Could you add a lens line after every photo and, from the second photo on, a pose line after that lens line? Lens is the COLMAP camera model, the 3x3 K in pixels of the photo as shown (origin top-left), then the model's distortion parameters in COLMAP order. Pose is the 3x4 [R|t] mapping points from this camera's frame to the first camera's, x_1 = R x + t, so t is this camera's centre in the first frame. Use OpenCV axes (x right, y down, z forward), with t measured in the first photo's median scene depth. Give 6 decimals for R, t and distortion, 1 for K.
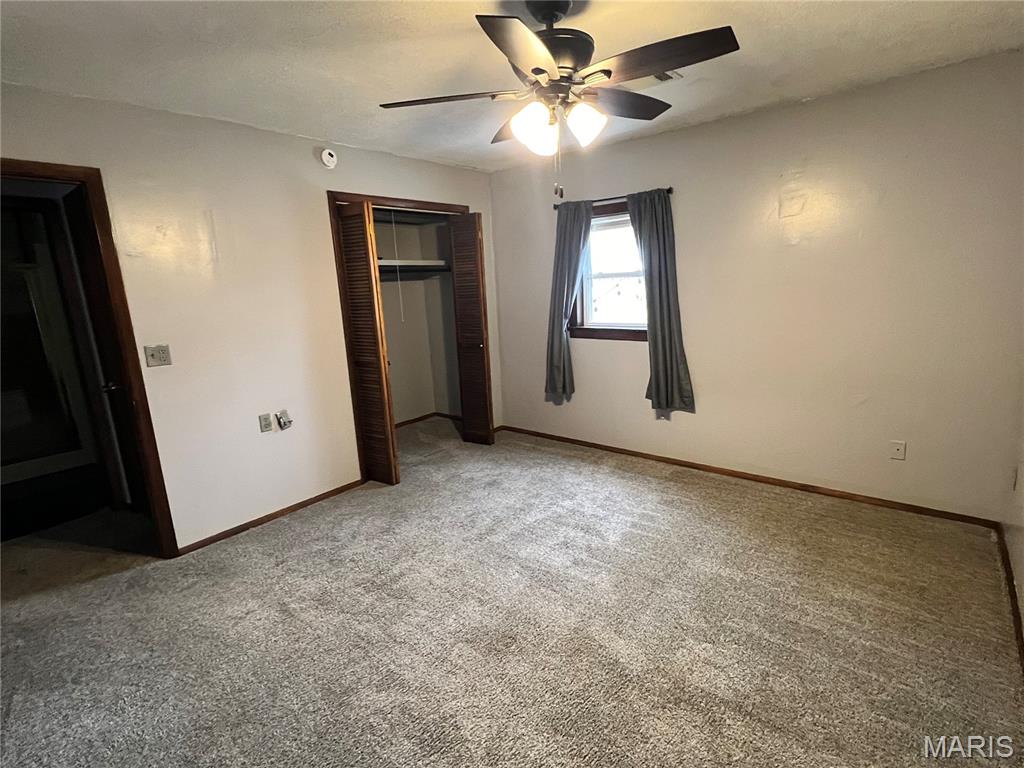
lens RADIAL K [[510.5, 0, 512.0], [0, 510.5, 384.0], [0, 0, 1]] dist [0.042692, -0.000090]
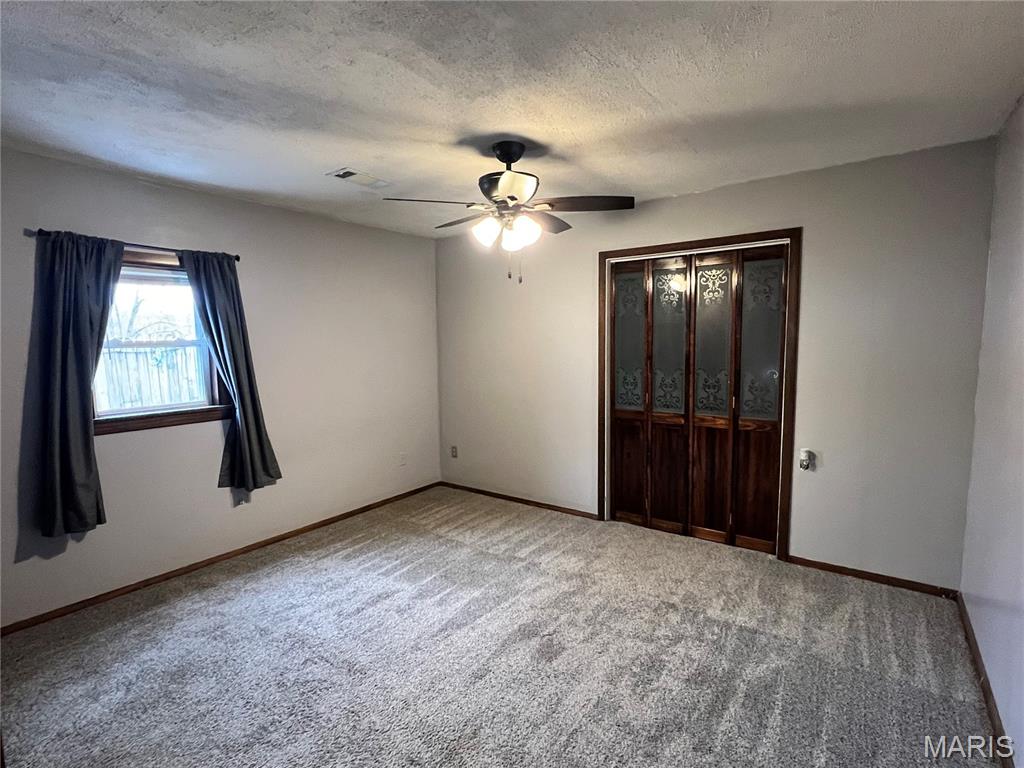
lens RADIAL K [[503.4, 0, 512.0], [0, 503.4, 384.0], [0, 0, 1]] dist [-0.000942, -0.000049]
pose [[-0.052759, -0.037951, 0.997886, -0.630068], [0.230421, 0.971849, 0.049143, -0.072978], [-0.971660, 0.232527, -0.042529, 0.570291]]
